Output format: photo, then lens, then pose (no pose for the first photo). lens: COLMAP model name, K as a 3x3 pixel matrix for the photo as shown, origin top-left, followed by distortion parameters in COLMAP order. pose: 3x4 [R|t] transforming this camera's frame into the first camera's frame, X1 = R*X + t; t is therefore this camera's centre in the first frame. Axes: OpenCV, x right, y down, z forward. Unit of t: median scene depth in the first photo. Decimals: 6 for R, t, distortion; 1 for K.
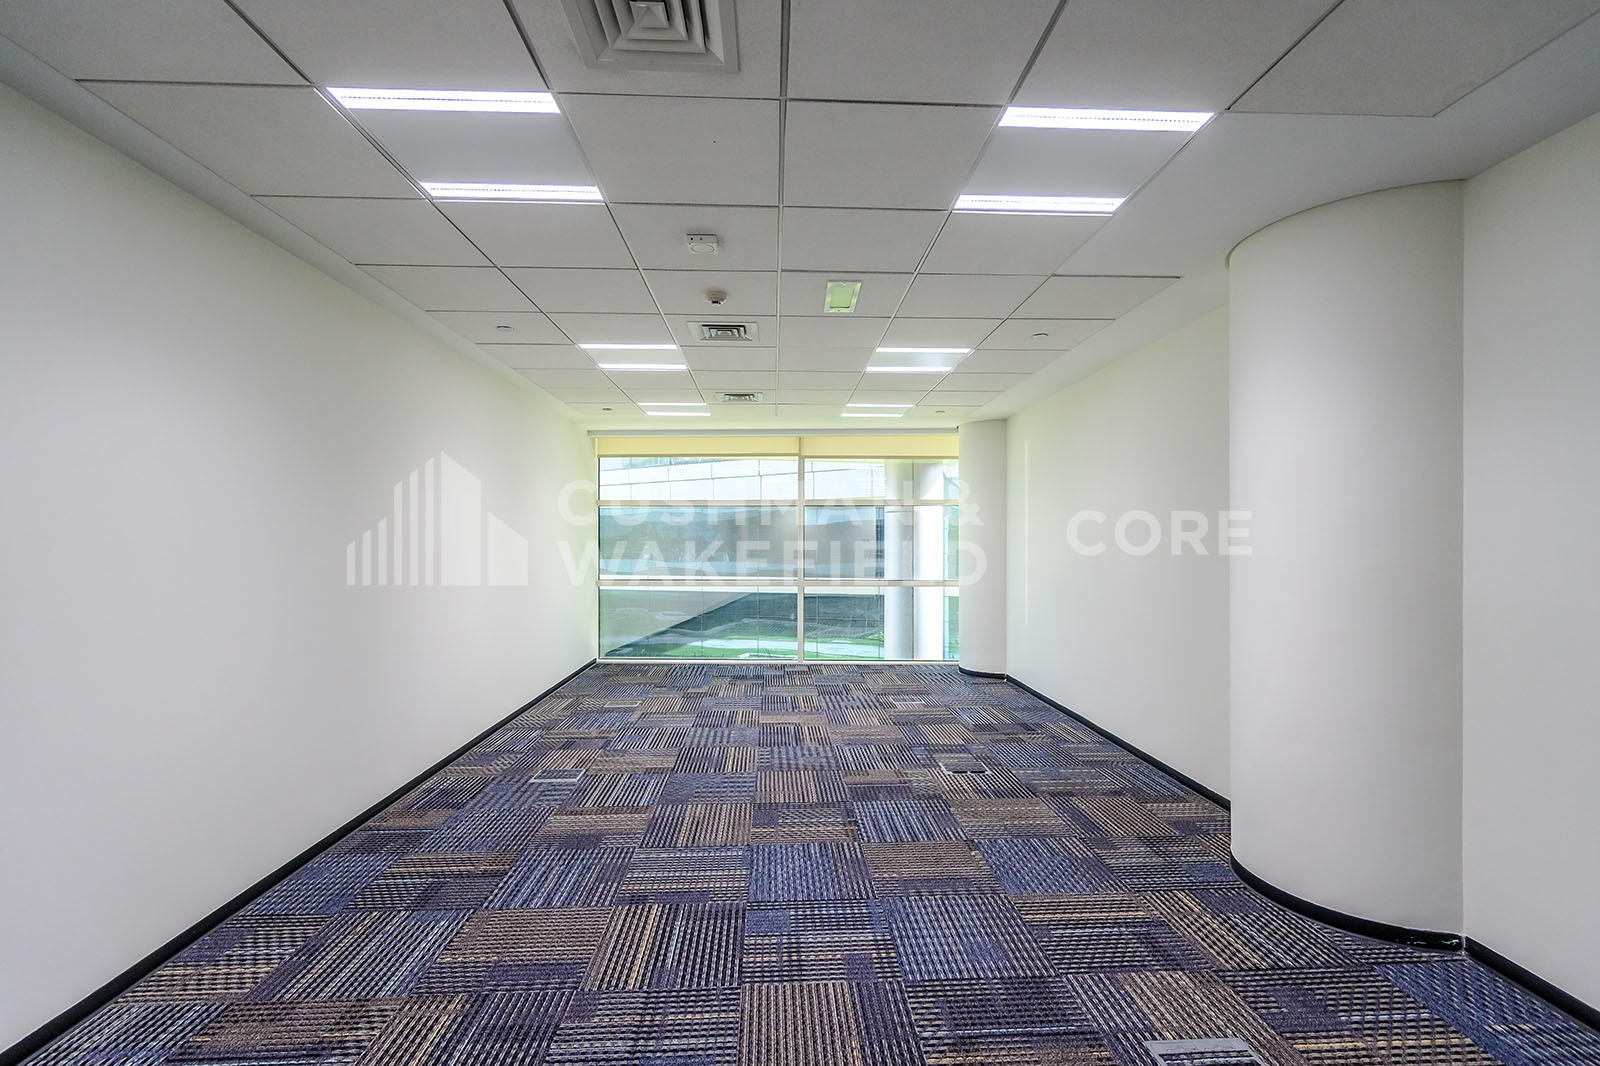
lens RADIAL K [[648.3, 0, 798.4], [0, 648.3, 538.0], [0, 0, 1]] dist [0.002939, -0.001142]
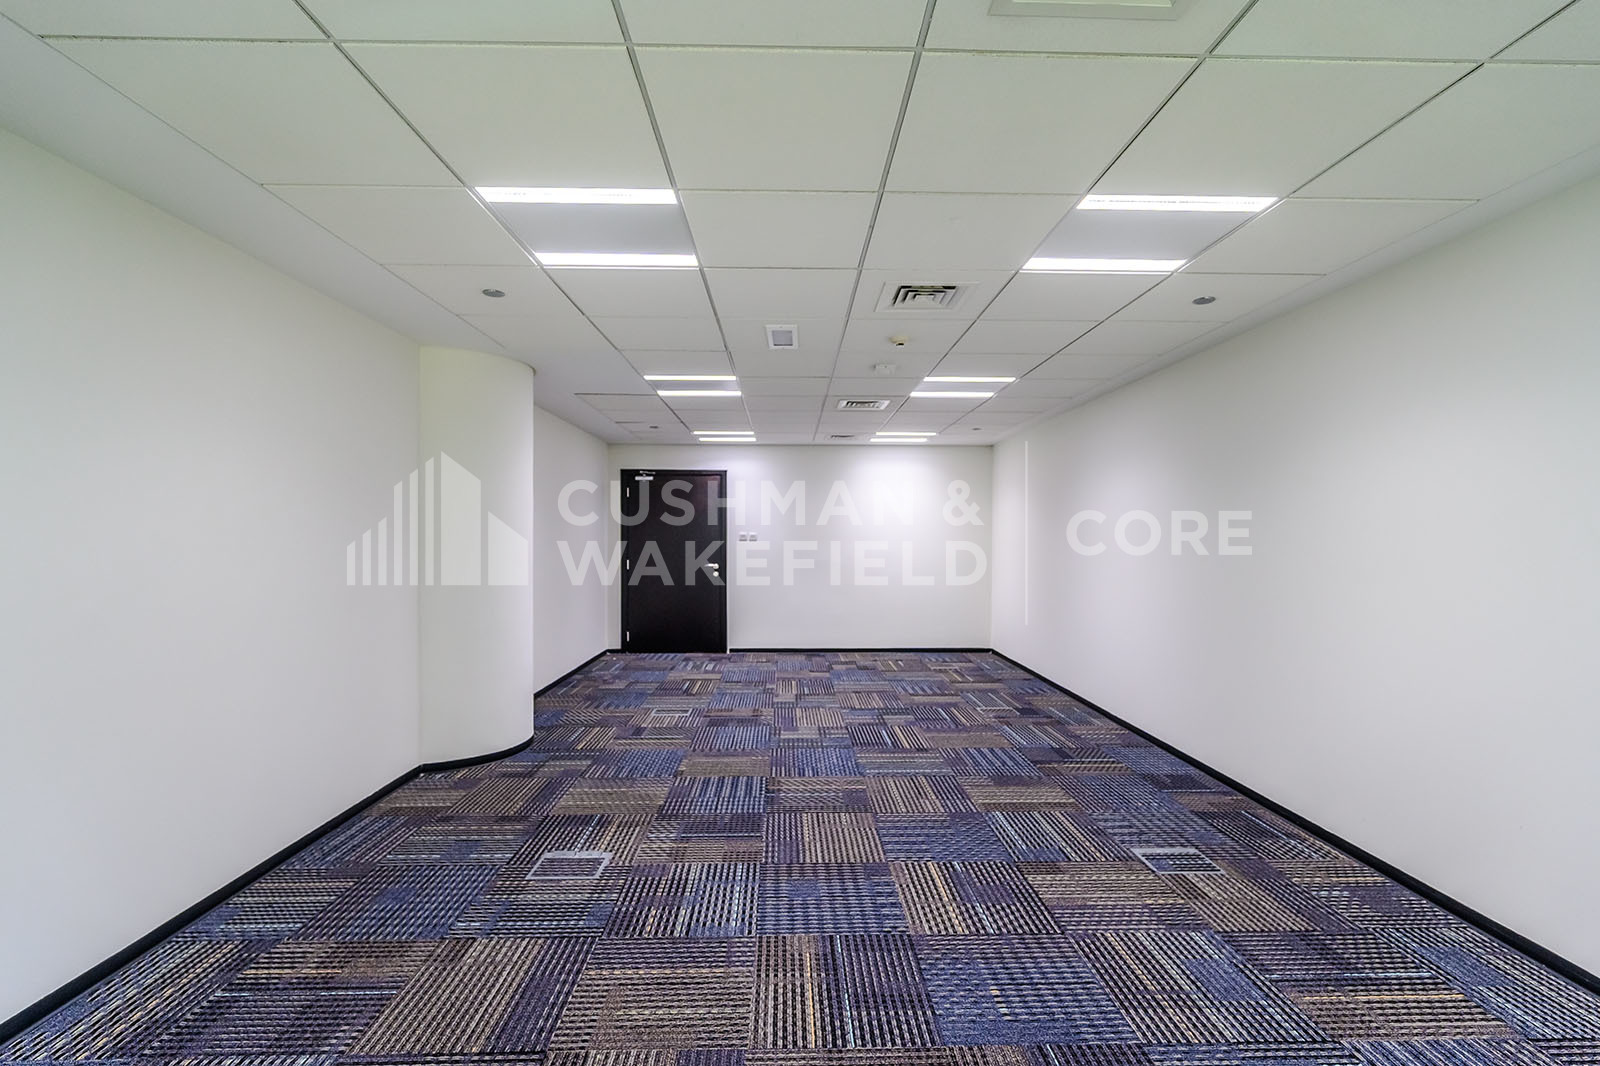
lens RADIAL K [[648.3, 0, 798.8], [0, 648.3, 535.3], [0, 0, 1]] dist [0.002939, -0.001142]
pose [[-0.999780, -0.000948, 0.020932, 0.015525], [-0.001049, 0.999988, -0.004816, 0.028963], [-0.020927, -0.004837, -0.999769, 1.863878]]
